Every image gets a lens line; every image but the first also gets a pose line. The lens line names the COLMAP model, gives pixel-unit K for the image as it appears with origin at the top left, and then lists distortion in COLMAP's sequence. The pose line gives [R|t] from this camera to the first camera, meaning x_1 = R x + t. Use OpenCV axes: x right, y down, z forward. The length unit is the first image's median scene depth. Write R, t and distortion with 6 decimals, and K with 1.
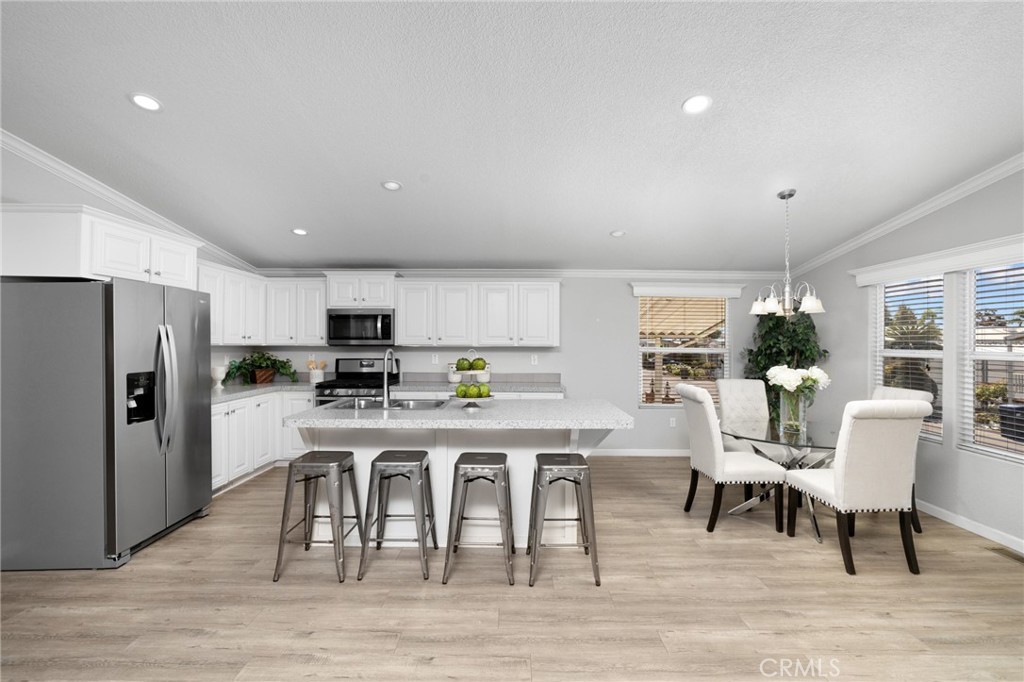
lens RADIAL K [[448.5, 0, 511.6], [0, 448.5, 341.3], [0, 0, 1]] dist [-0.004147, 0.000340]
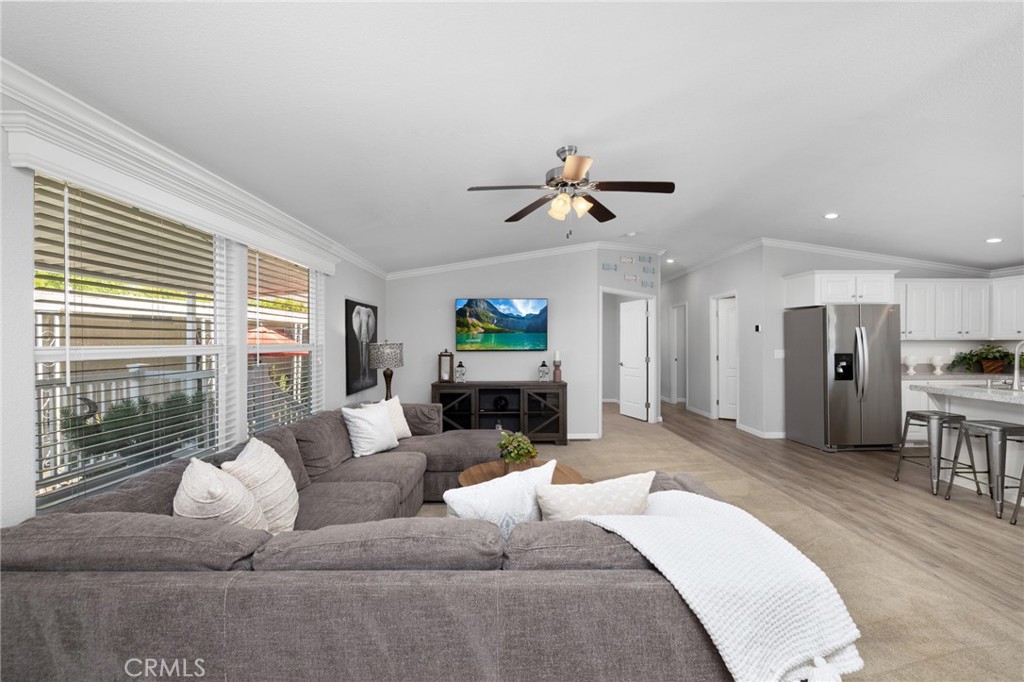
lens RADIAL K [[448.8, 0, 510.4], [0, 448.8, 343.1], [0, 0, 1]] dist [-0.000612, 0.000156]
pose [[0.002168, -0.006084, -0.999979, 0.687474], [0.007714, 0.999952, -0.006067, 0.019102], [0.999968, -0.007701, 0.002214, -0.254880]]
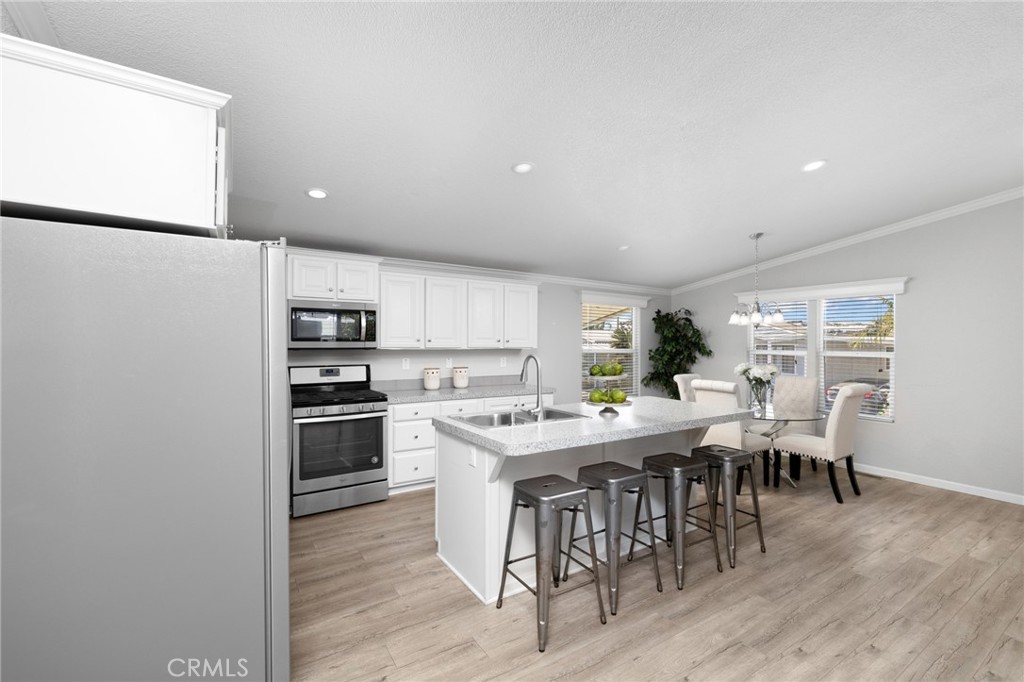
lens RADIAL K [[448.8, 0, 514.9], [0, 448.8, 339.8], [0, 0, 1]] dist [-0.000612, 0.000156]
pose [[0.839163, 0.006449, 0.543842, -0.623354], [-0.004075, 0.999976, -0.005571, -0.004130], [-0.543865, 0.002459, 0.839169, 0.226060]]
